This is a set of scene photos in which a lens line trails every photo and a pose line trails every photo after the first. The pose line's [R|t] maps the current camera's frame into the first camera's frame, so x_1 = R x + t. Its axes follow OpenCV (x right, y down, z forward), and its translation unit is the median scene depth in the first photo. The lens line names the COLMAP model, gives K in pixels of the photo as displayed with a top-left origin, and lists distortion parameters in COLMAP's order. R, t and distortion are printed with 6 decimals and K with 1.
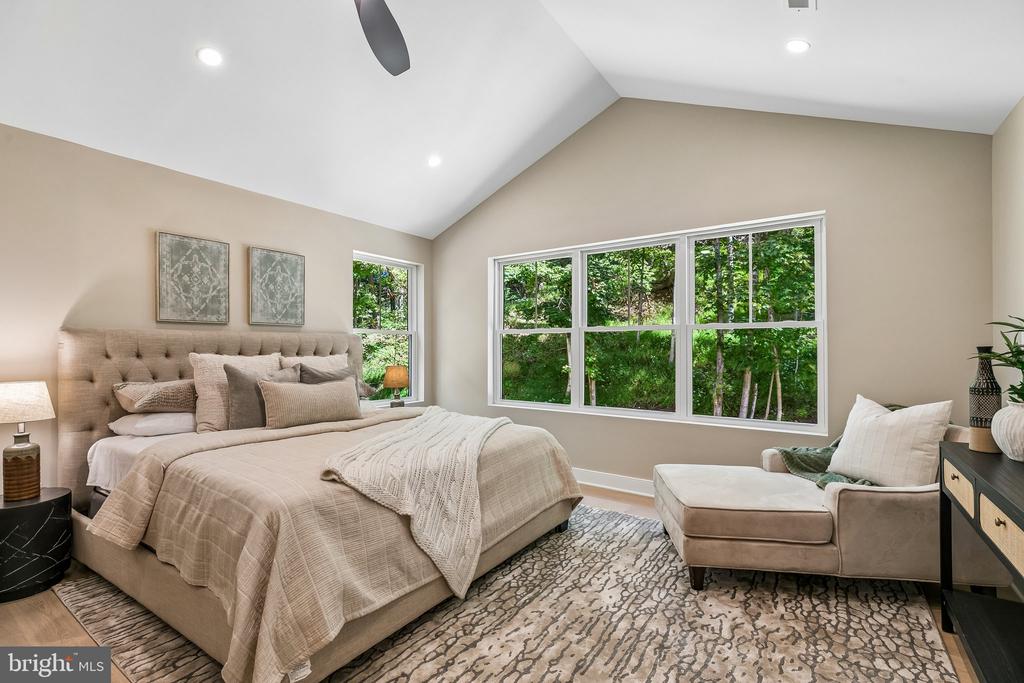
lens RADIAL K [[463.8, 0, 512.6], [0, 463.8, 342.8], [0, 0, 1]] dist [0.004247, -0.000638]
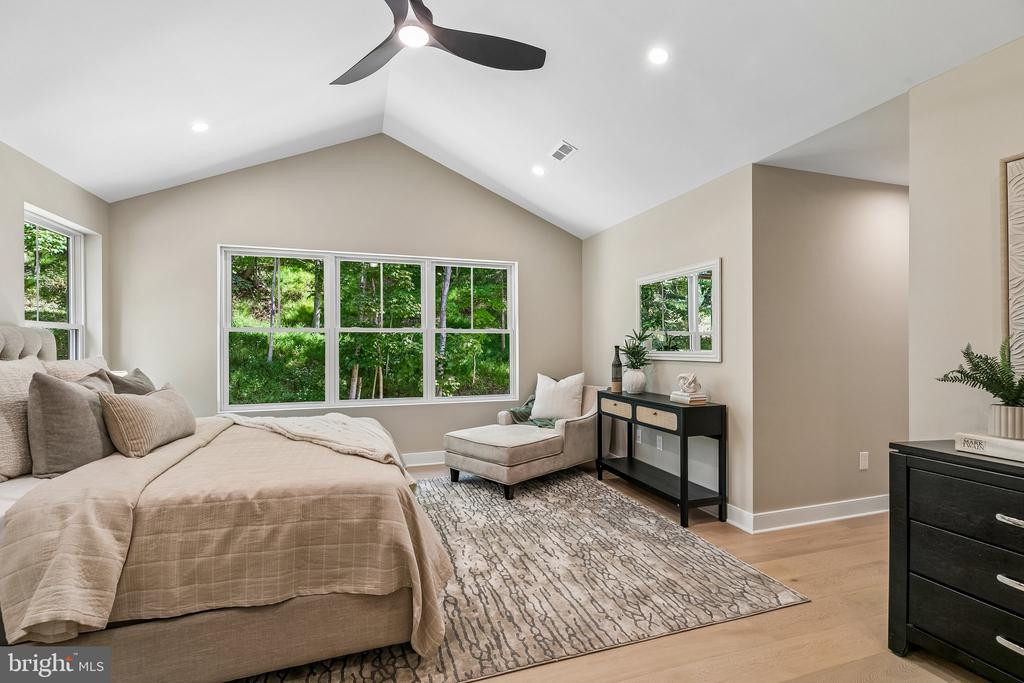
lens RADIAL K [[463.8, 0, 520.0], [0, 463.8, 342.1], [0, 0, 1]] dist [0.004247, -0.000638]
pose [[0.589209, 0.004848, 0.807966, -0.885611], [-0.006292, 0.999979, -0.001412, -0.002461], [-0.807956, -0.004252, 0.589227, 0.047255]]
